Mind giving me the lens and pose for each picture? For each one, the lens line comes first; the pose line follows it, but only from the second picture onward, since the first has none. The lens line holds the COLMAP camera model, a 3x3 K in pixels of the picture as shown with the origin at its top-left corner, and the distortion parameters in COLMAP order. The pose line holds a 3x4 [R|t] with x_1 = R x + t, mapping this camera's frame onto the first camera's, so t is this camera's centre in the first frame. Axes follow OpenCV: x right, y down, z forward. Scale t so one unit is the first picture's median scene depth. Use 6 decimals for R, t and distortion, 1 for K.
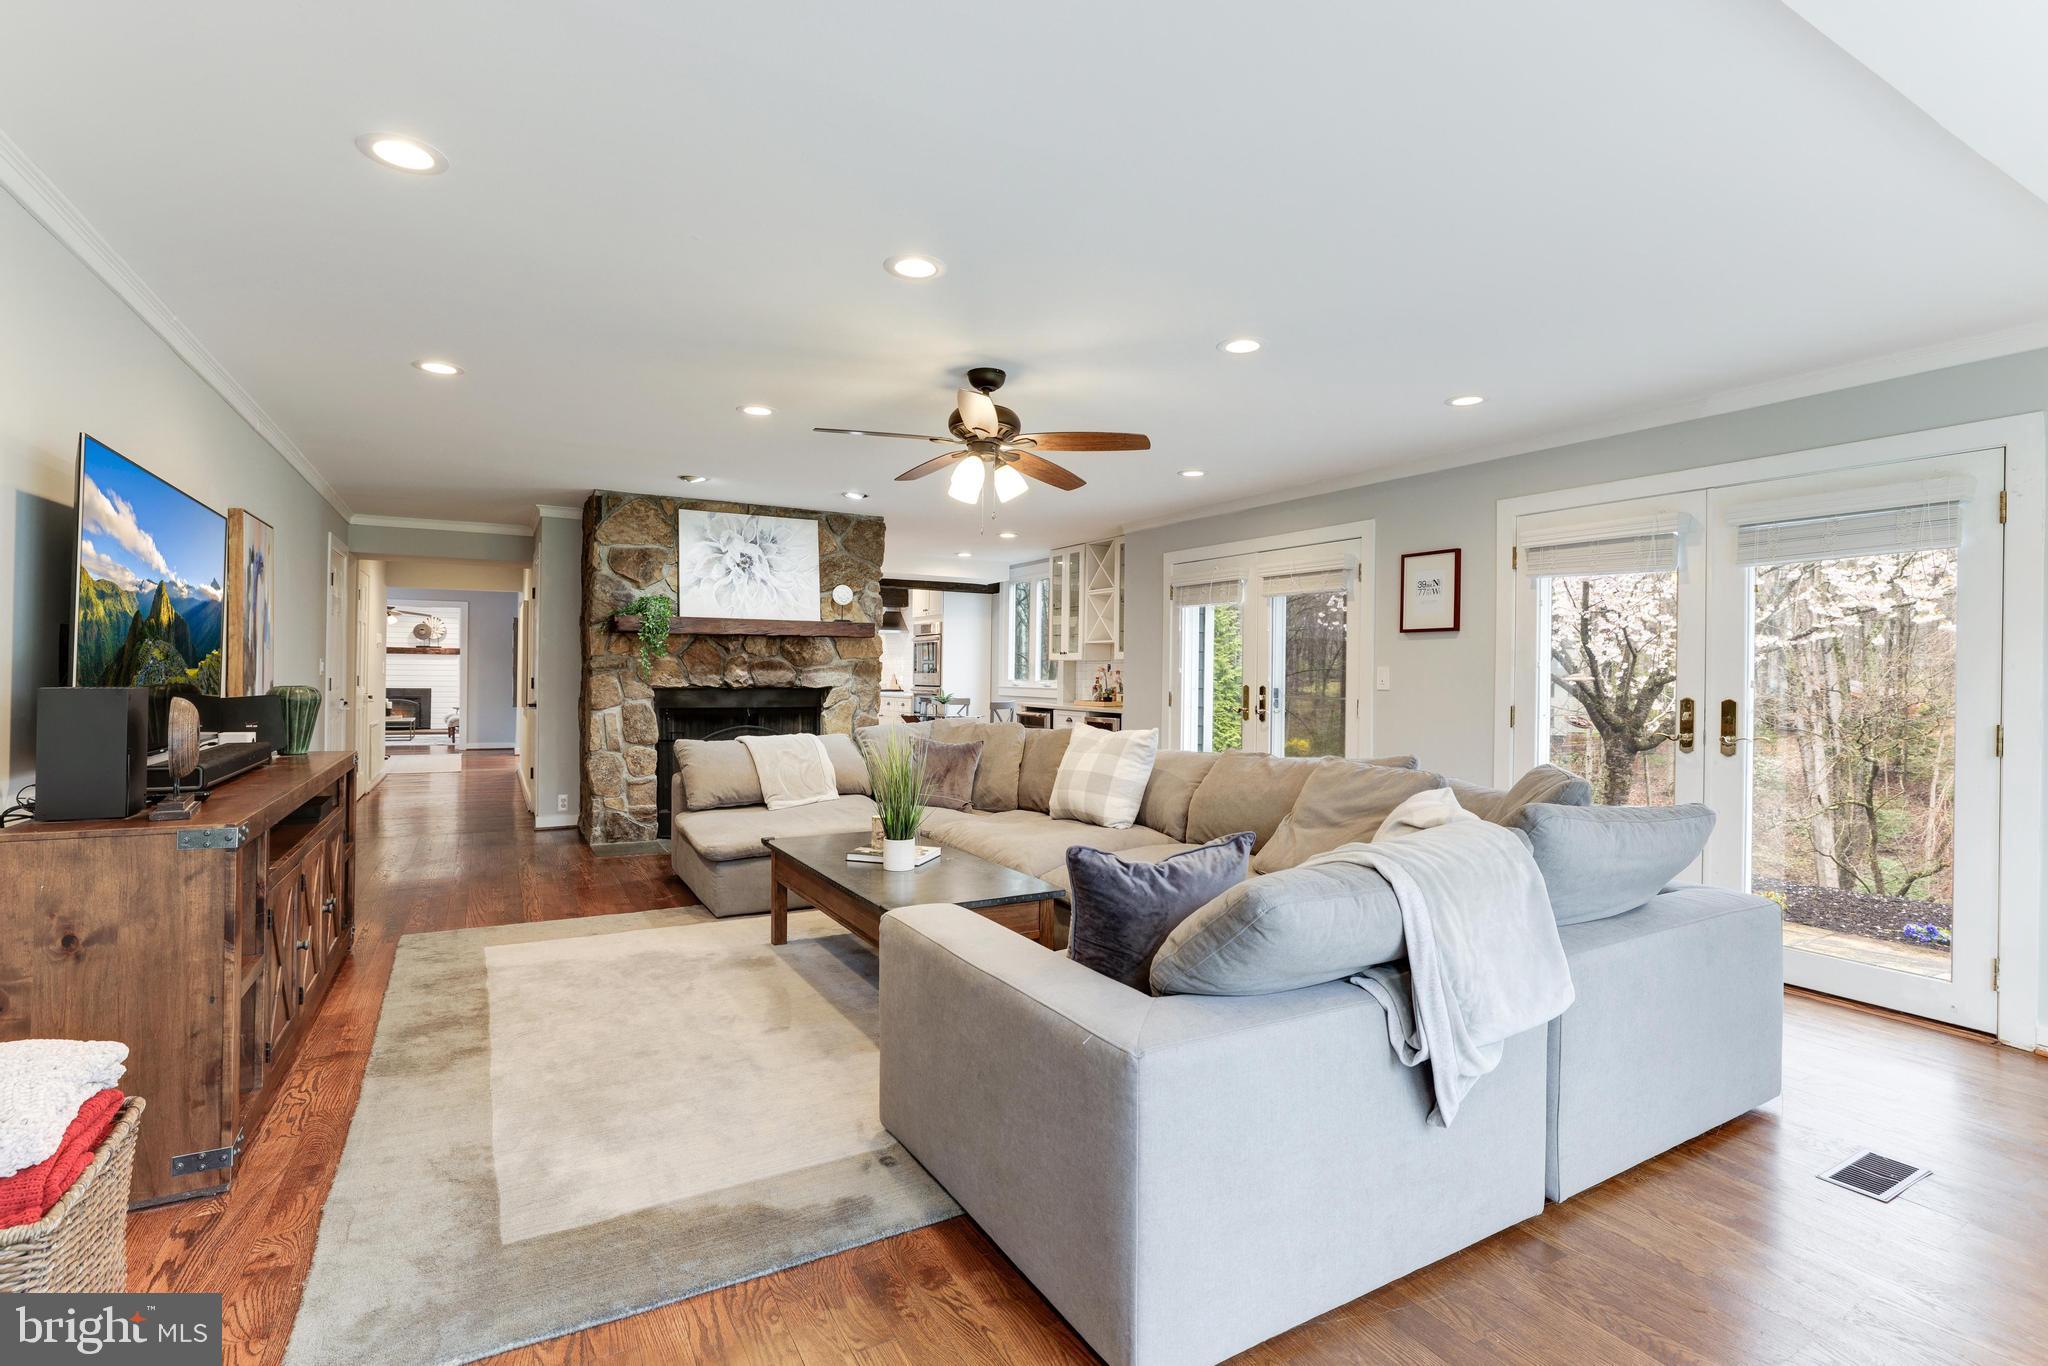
lens RADIAL K [[951.8, 0, 1016.6], [0, 951.8, 676.8], [0, 0, 1]] dist [-0.040224, 0.018504]
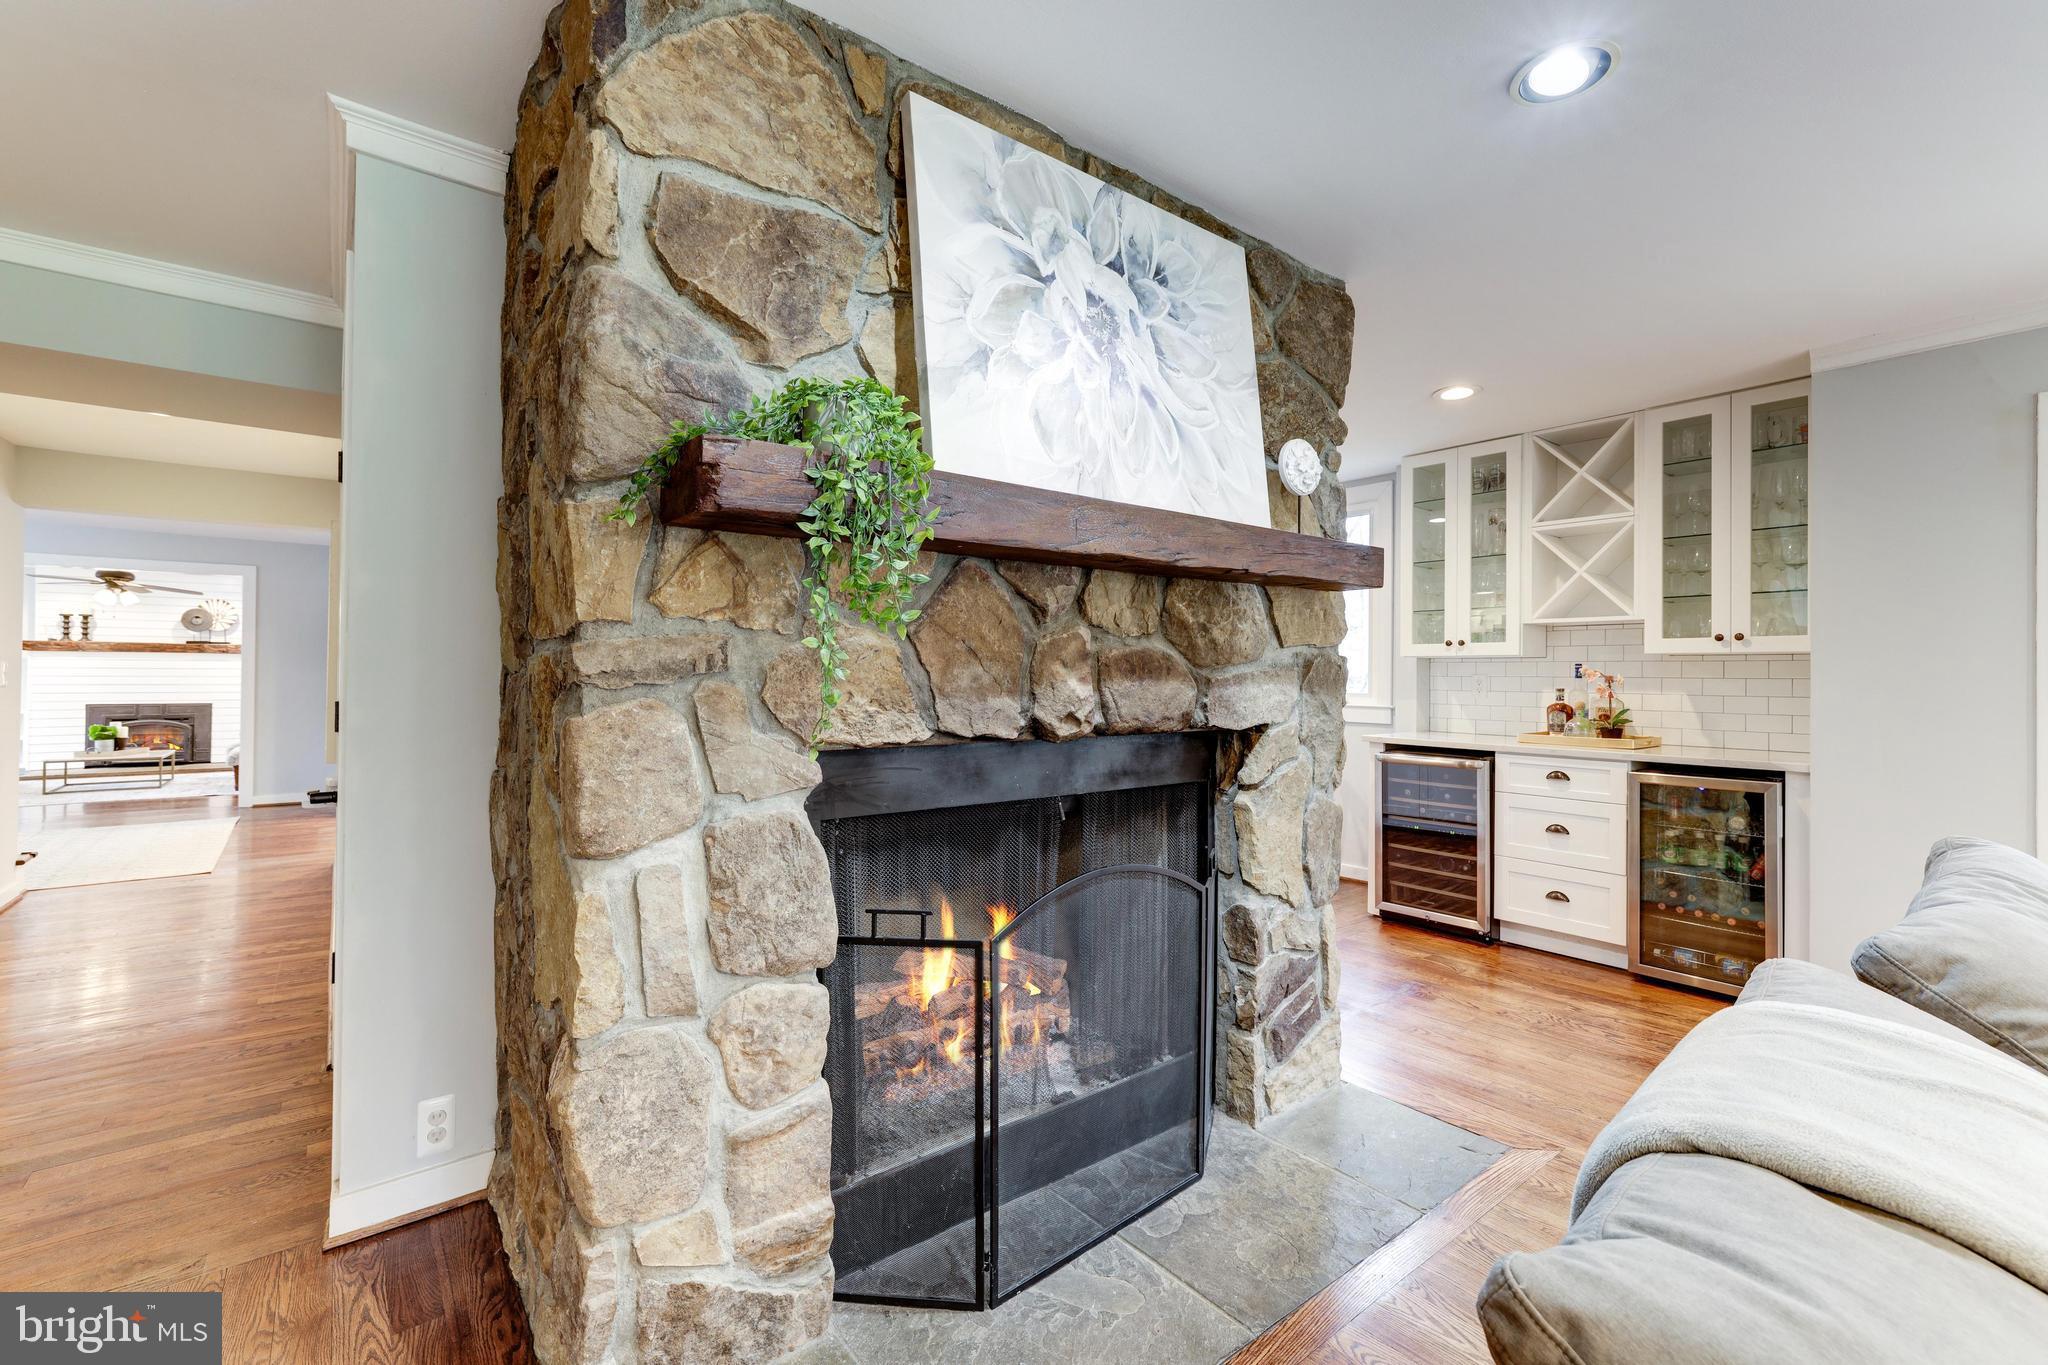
lens RADIAL K [[878.2, 0, 1027.2], [0, 878.2, 672.1], [0, 0, 1]] dist [-0.017005, 0.000783]
pose [[0.987219, -0.002721, 0.159345, -0.373353], [0.004010, 0.999962, -0.007773, -0.007851], [-0.159317, 0.008312, 0.987192, 0.768487]]
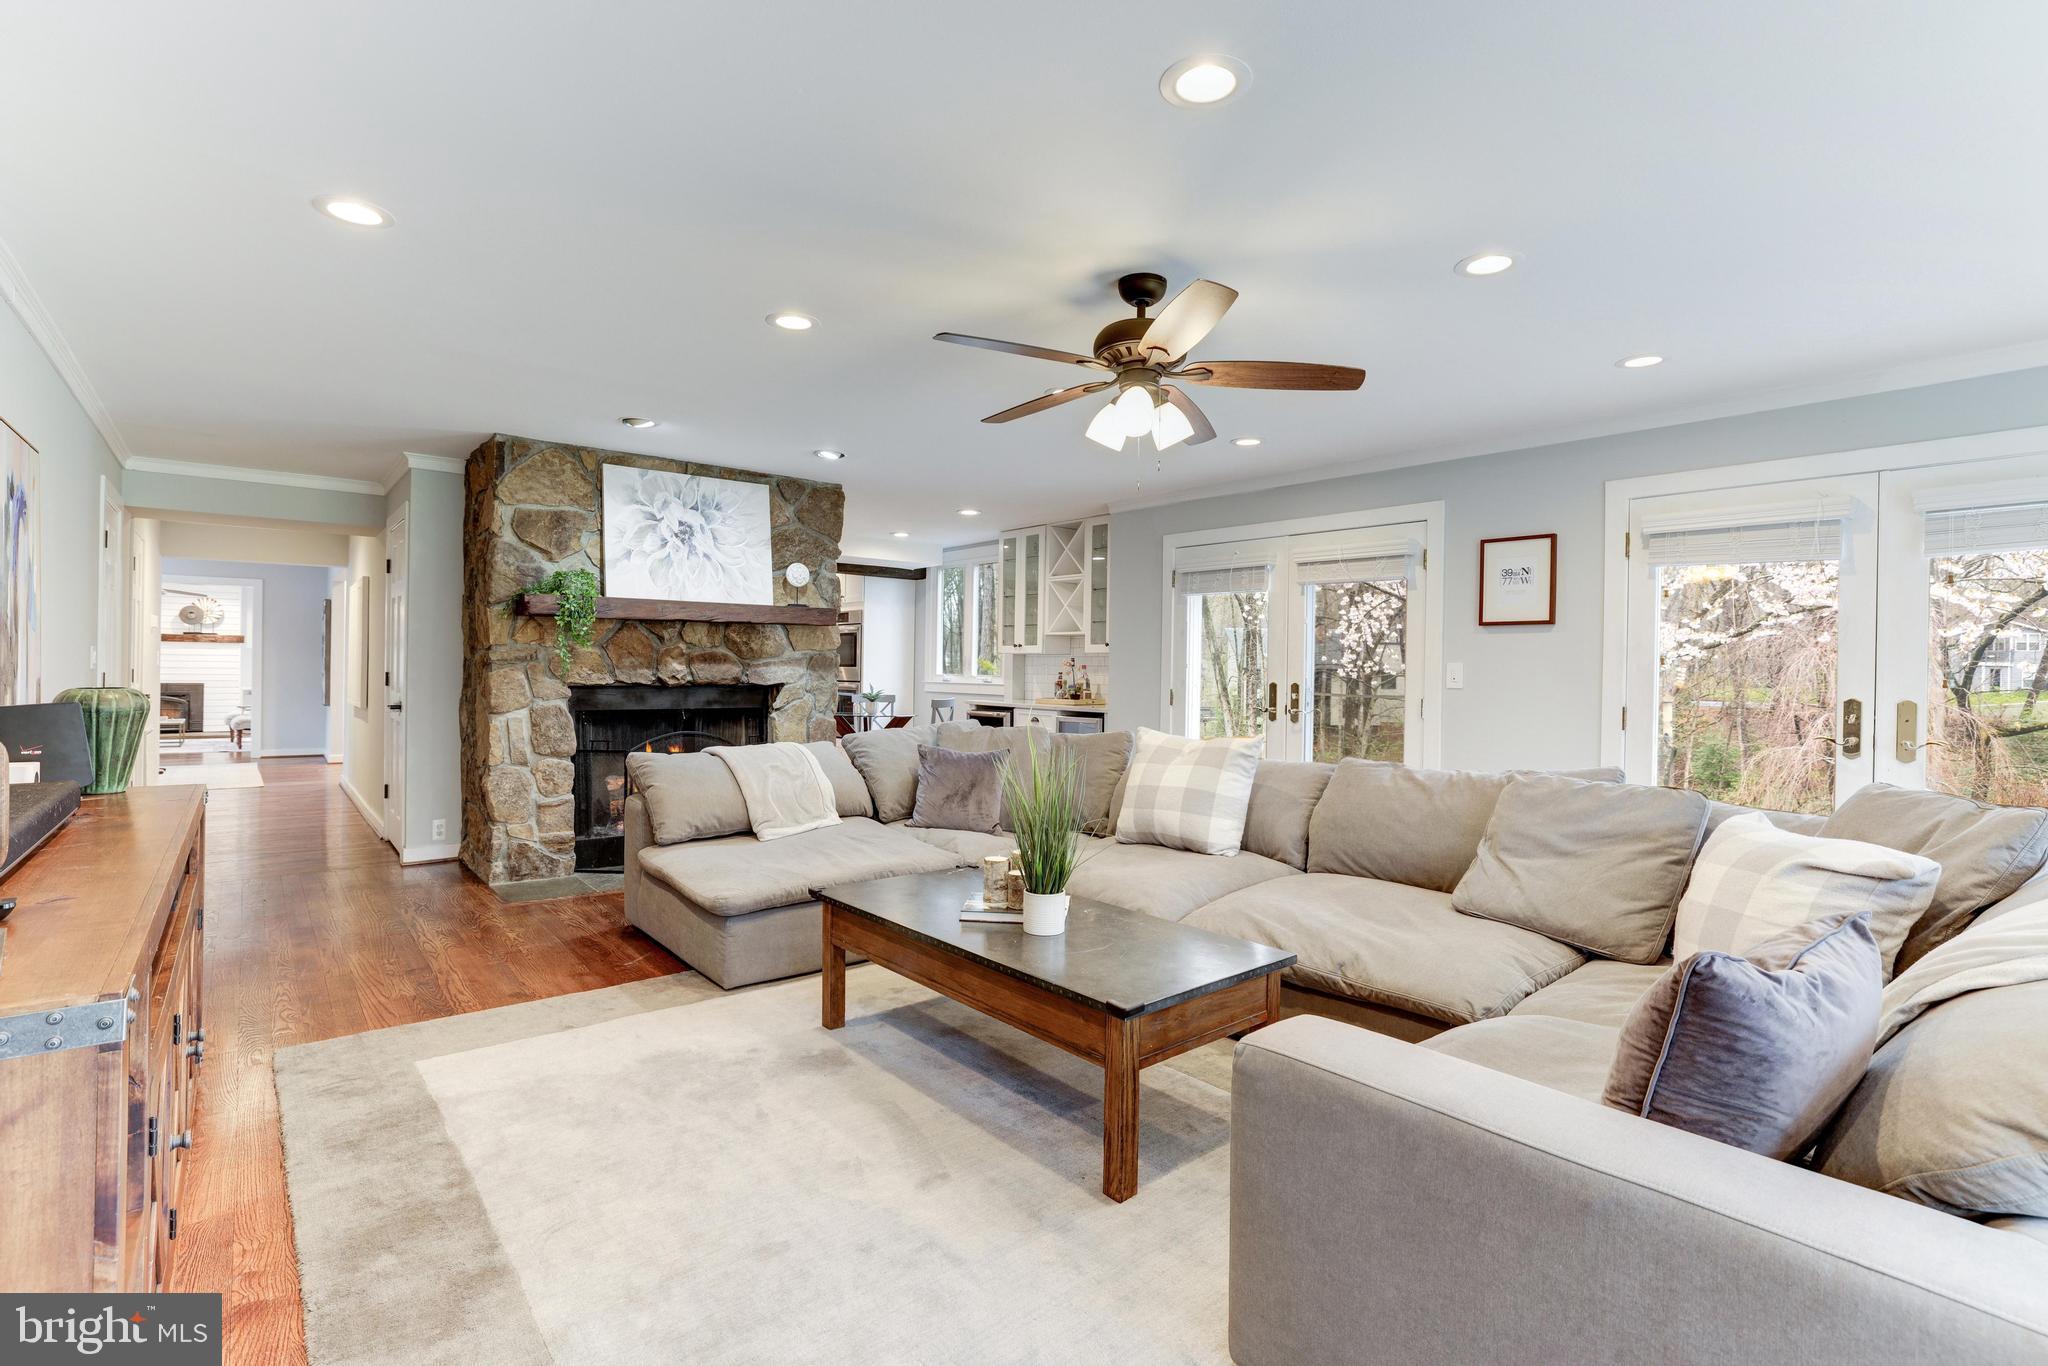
lens RADIAL K [[951.8, 0, 1016.6], [0, 951.8, 676.8], [0, 0, 1]] dist [-0.040224, 0.018504]
pose [[0.984291, 0.001053, 0.176553, -0.155981], [-0.002342, 0.999972, 0.007092, -0.002241], [-0.176541, -0.007394, 0.984266, 0.150148]]
